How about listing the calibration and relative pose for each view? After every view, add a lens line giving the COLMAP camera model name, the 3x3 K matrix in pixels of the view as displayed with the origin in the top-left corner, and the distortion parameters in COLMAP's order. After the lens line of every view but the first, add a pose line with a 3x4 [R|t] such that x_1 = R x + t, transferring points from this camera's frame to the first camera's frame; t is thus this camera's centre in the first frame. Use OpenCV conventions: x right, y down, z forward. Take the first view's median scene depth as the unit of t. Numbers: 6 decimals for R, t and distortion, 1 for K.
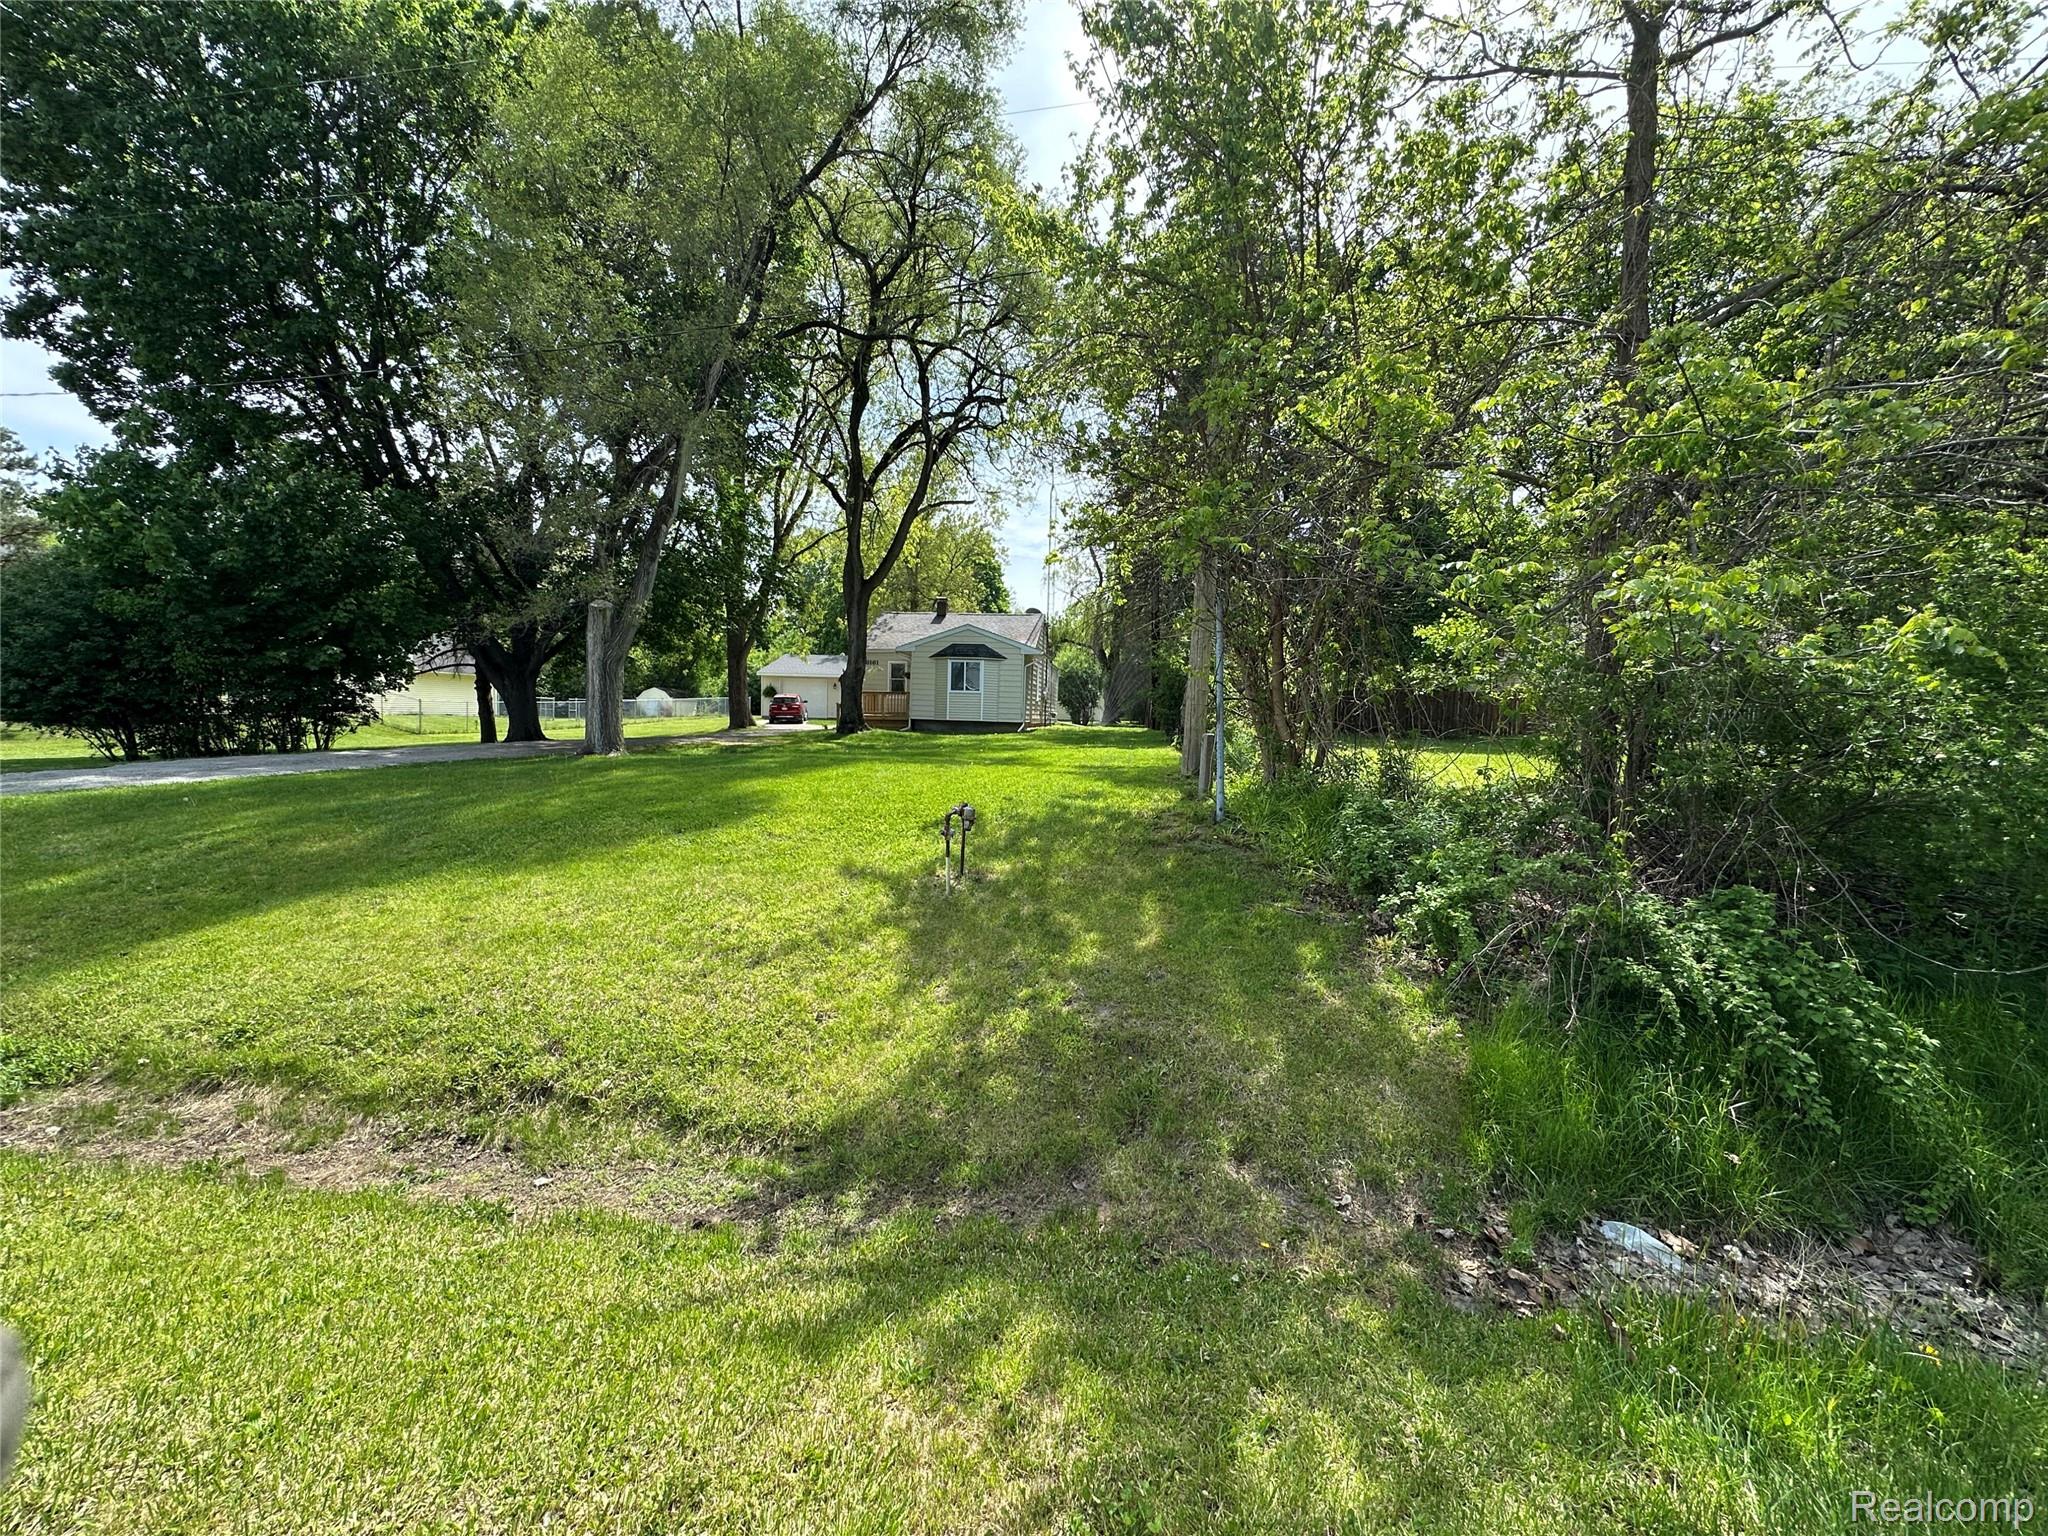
lens RADIAL K [[818.5, 0, 1037.2], [0, 818.5, 775.4], [0, 0, 1]] dist [-0.001298, -0.000520]
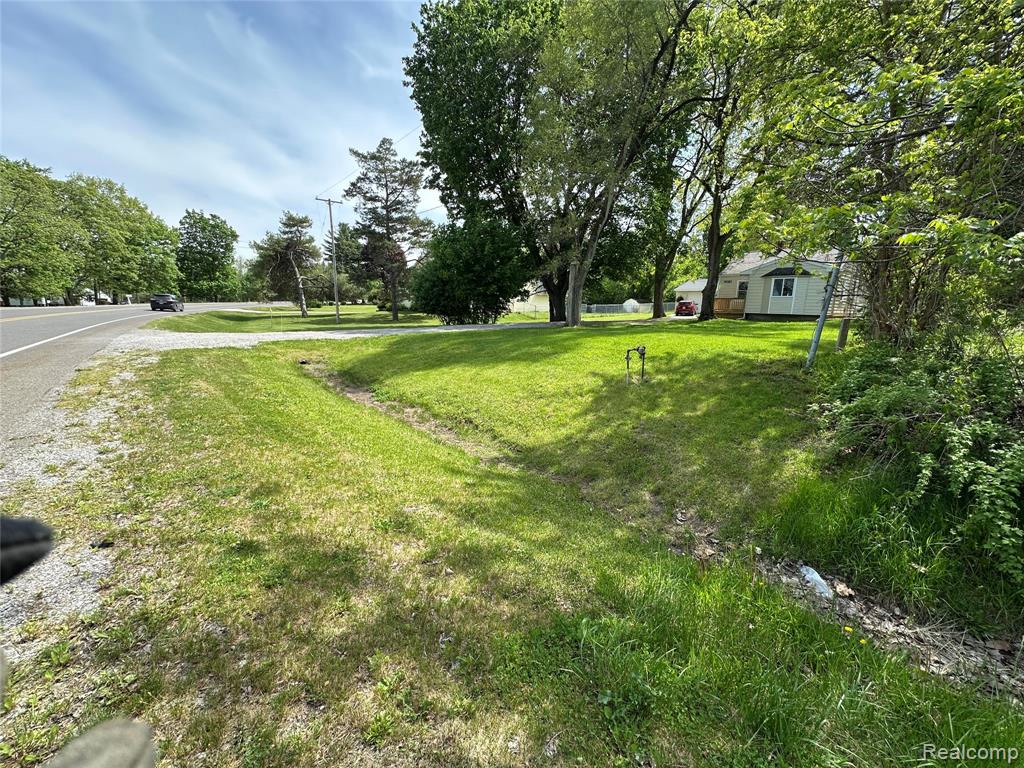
lens RADIAL K [[415.6, 0, 512.0], [0, 415.6, 384.0], [0, 0, 1]] dist [0.002369, 0.000001]
pose [[0.744965, 0.113095, -0.657447, 0.136708], [-0.048618, 0.992108, 0.115575, 0.007213], [0.665329, -0.054136, 0.744584, -0.029556]]
